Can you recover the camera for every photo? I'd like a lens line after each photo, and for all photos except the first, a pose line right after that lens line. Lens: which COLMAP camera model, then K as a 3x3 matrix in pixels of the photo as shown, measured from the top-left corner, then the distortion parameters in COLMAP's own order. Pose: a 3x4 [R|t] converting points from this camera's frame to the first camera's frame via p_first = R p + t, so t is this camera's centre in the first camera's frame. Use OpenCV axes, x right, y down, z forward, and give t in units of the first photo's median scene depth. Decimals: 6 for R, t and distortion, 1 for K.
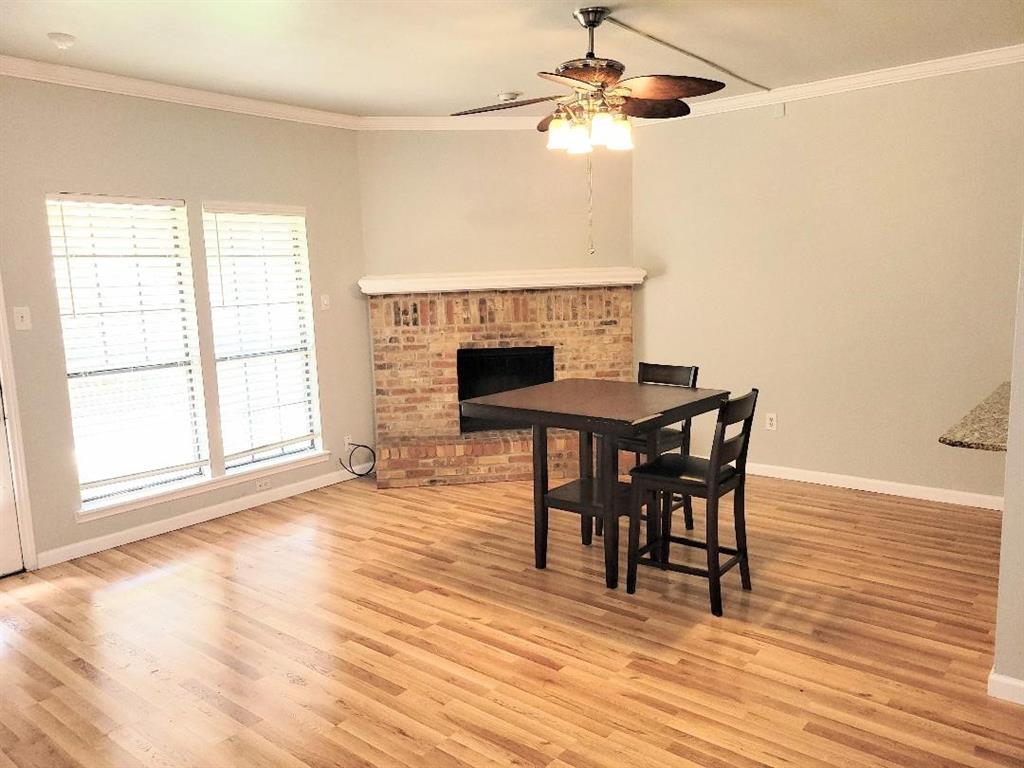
lens RADIAL K [[773.0, 0, 512.3], [0, 773.0, 391.1], [0, 0, 1]] dist [0.030979, -0.010030]
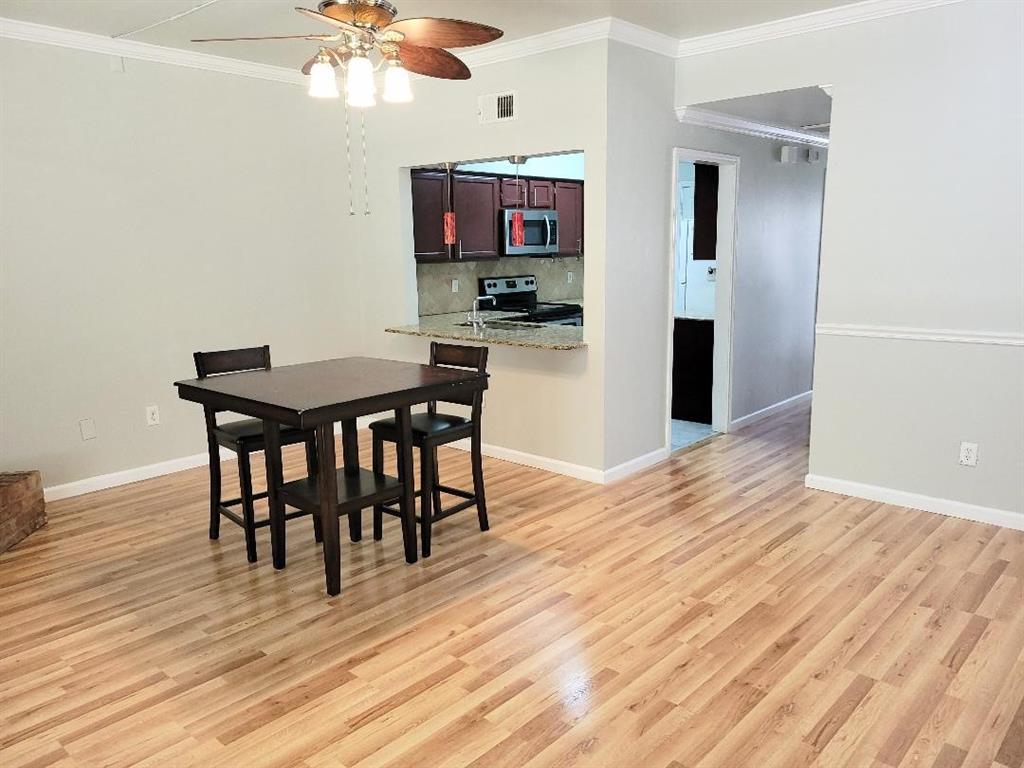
lens RADIAL K [[773.0, 0, 505.8], [0, 773.0, 380.5], [0, 0, 1]] dist [0.030979, -0.010030]
pose [[0.053630, -0.153382, 0.986711, -0.720891], [0.164133, 0.976047, 0.142803, -0.084174], [-0.984979, 0.154293, 0.077521, 0.689953]]
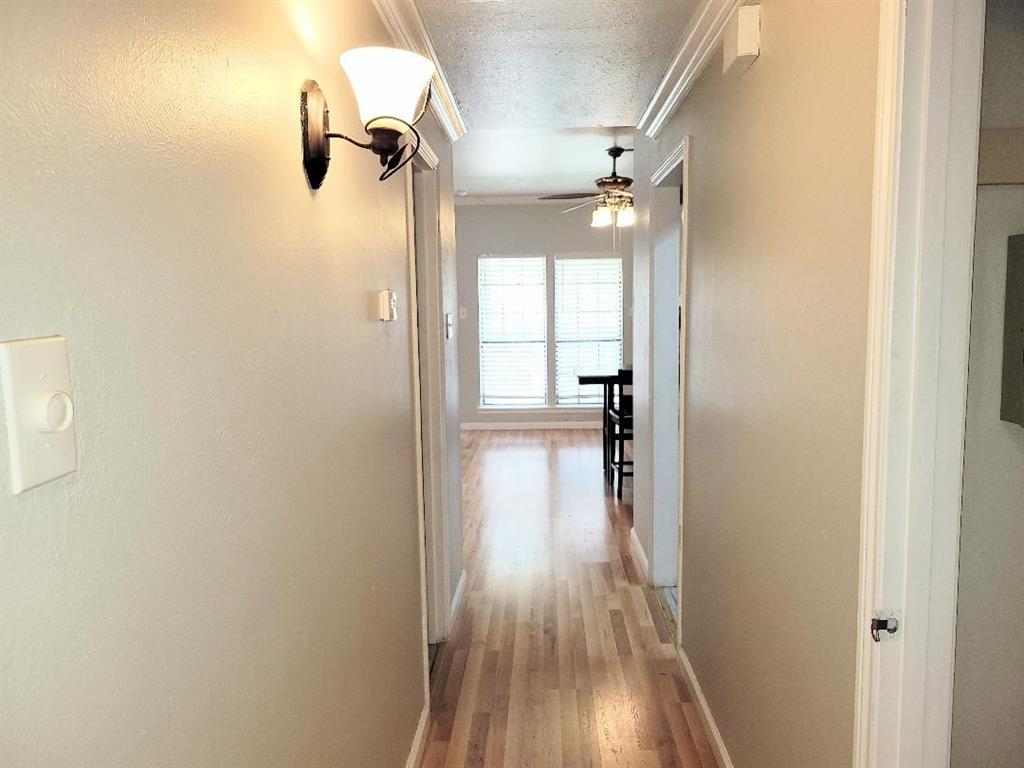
lens RADIAL K [[773.0, 0, 510.4], [0, 773.0, 386.3], [0, 0, 1]] dist [0.030979, -0.010030]
pose [[0.603499, 0.101364, -0.790894, 1.202695], [-0.124666, 0.991684, 0.031970, 0.023446], [0.787558, 0.079303, 0.611117, -0.204713]]
